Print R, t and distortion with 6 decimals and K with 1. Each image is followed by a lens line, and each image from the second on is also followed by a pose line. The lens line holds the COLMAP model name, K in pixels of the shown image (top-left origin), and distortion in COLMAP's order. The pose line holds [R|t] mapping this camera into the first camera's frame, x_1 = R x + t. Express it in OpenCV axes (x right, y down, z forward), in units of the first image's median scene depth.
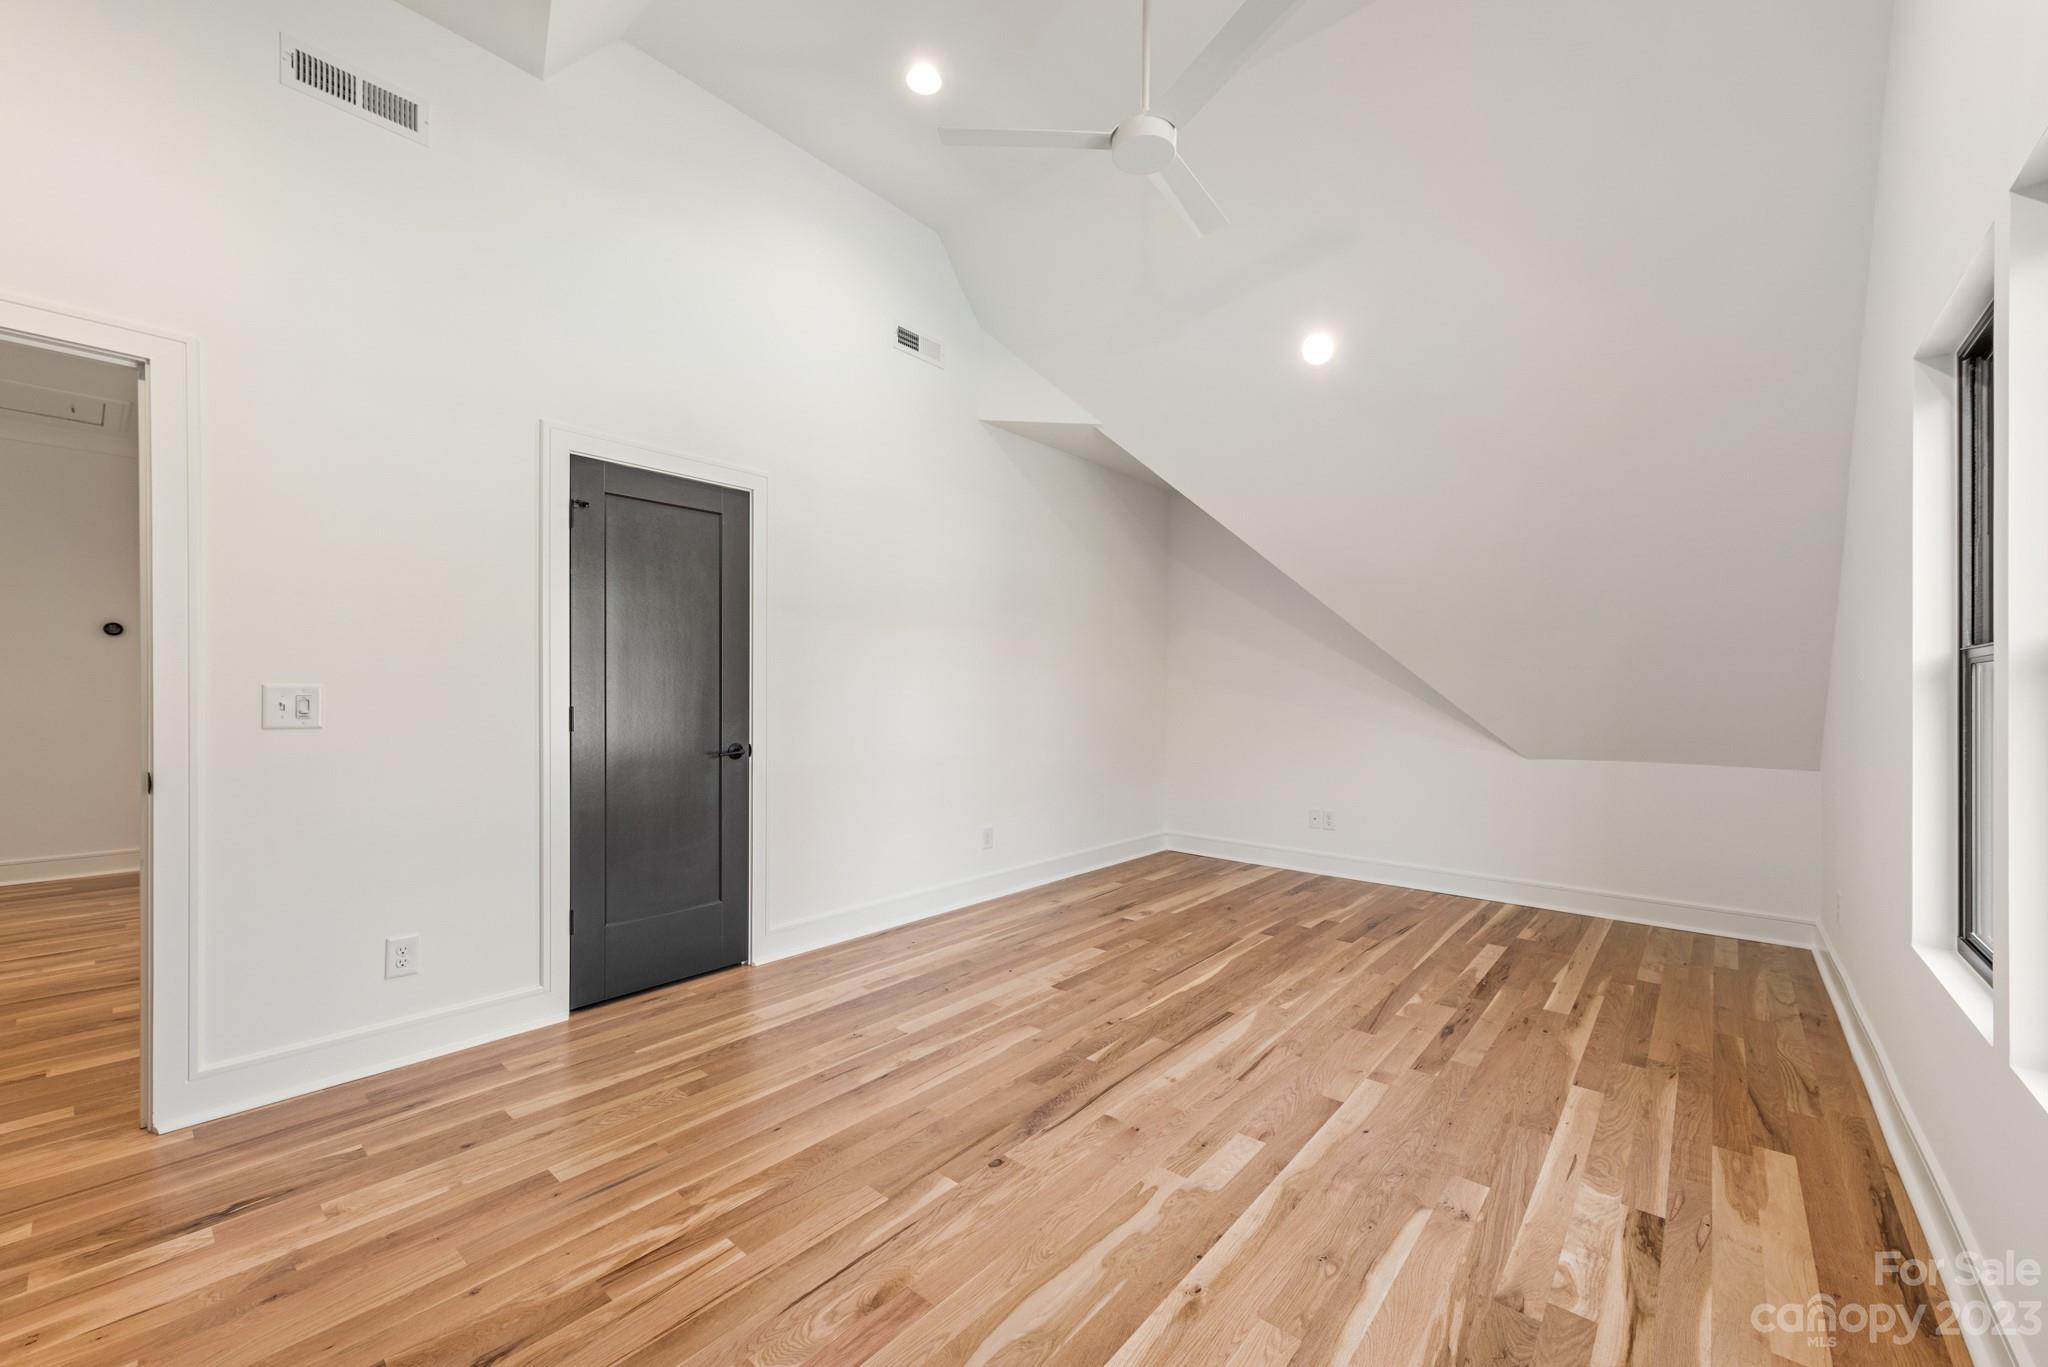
lens RADIAL K [[803.1, 0, 1029.3], [0, 803.1, 698.8], [0, 0, 1]] dist [0.009211, -0.001115]
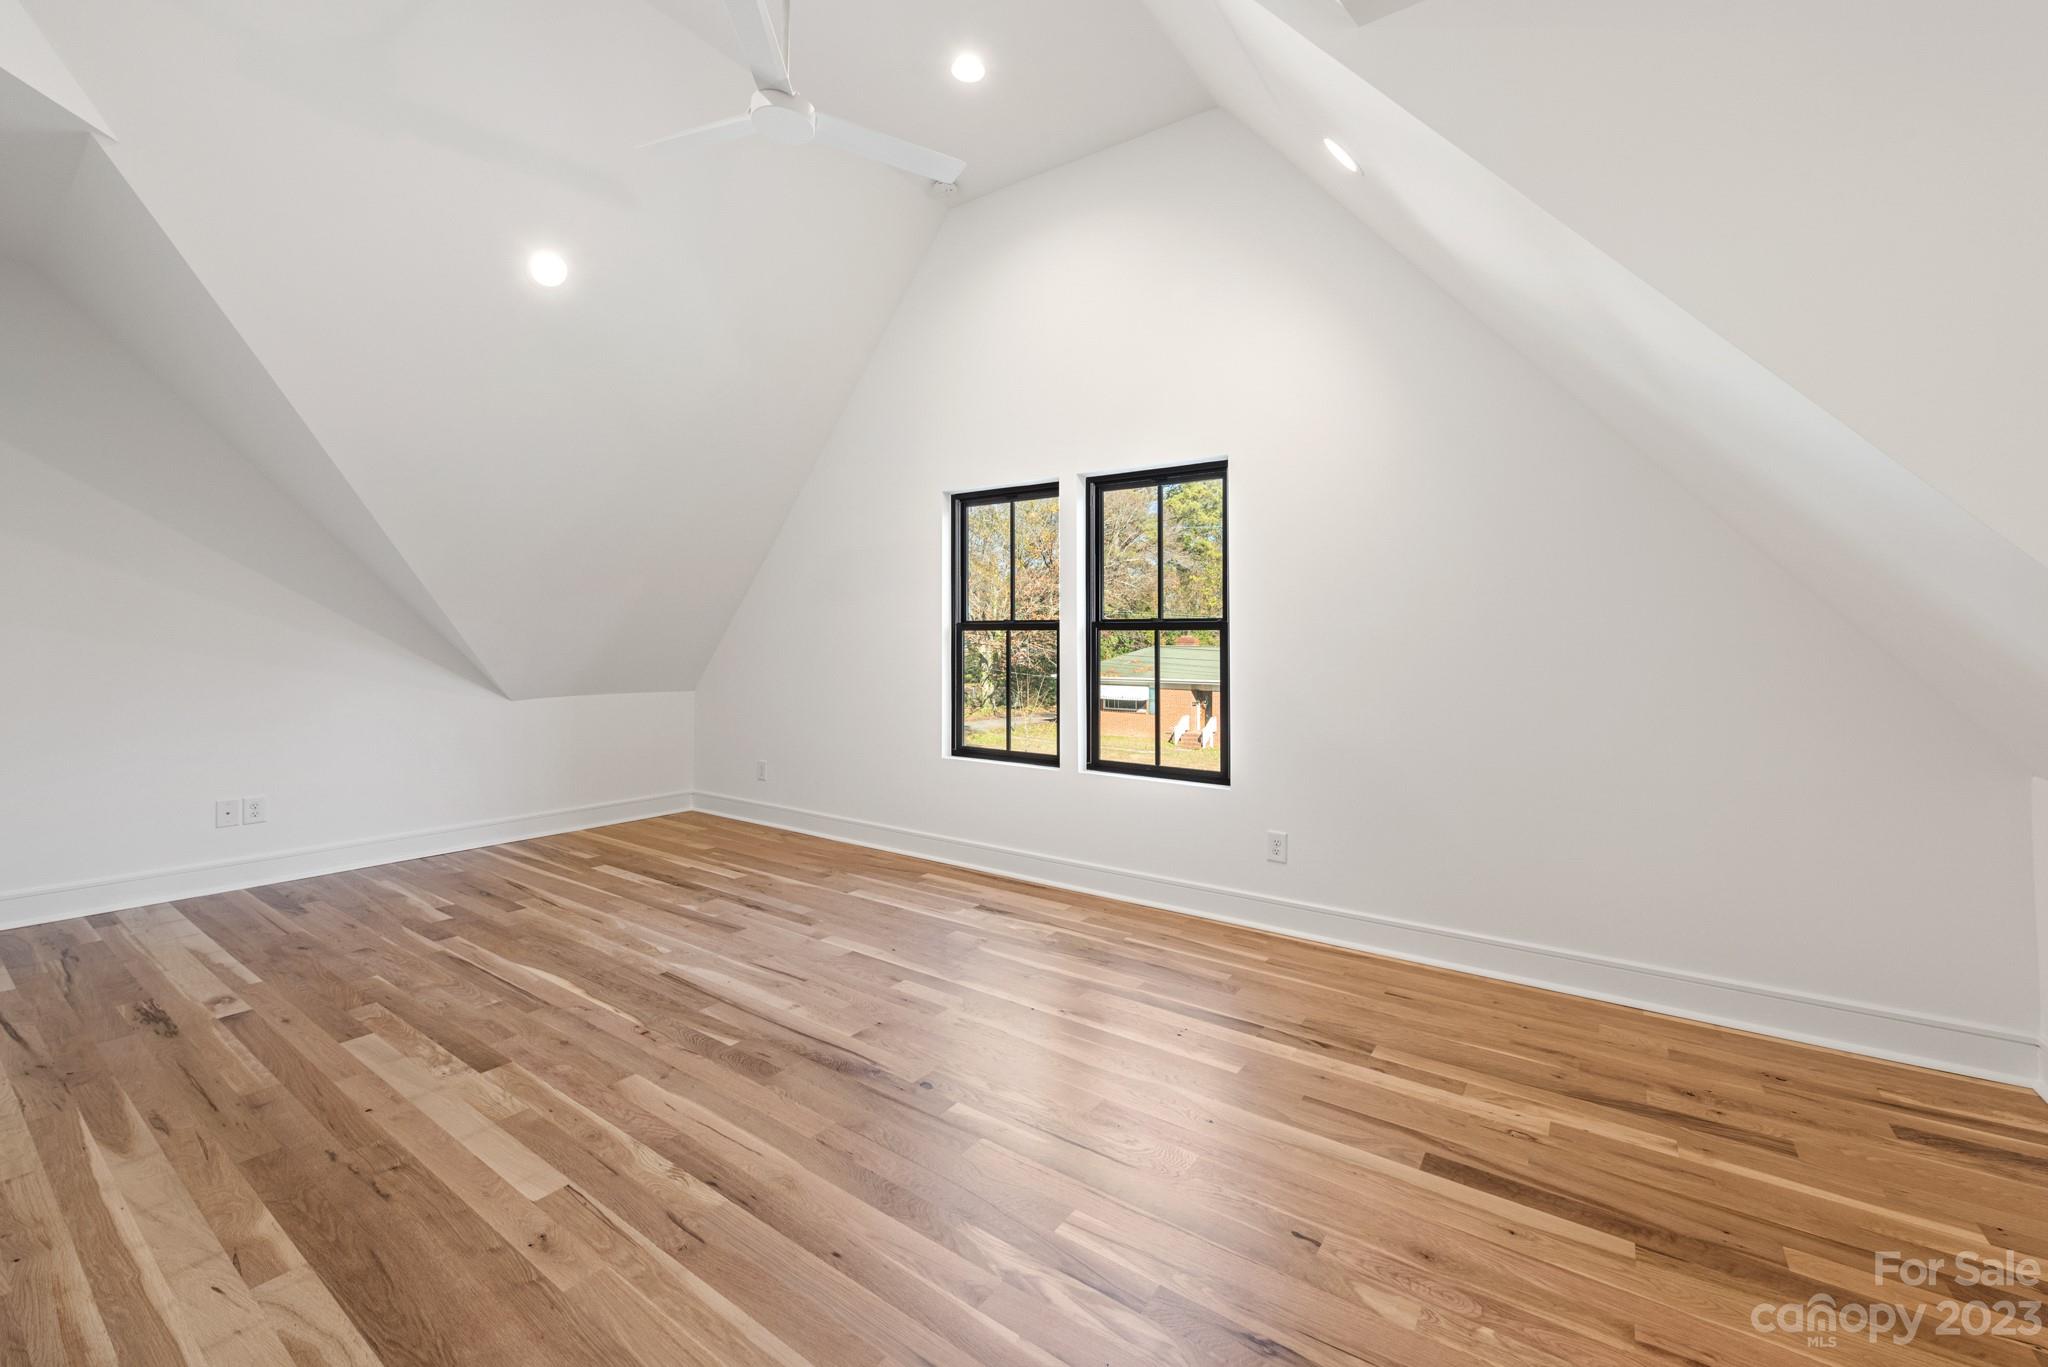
lens RADIAL K [[803.1, 0, 1030.3], [0, 803.1, 666.8], [0, 0, 1]] dist [0.009211, -0.001115]
pose [[-0.074210, -0.037954, 0.996520, -0.733210], [-0.000265, 0.999276, 0.038040, -0.017017], [-0.997243, 0.002559, -0.074166, 0.623404]]
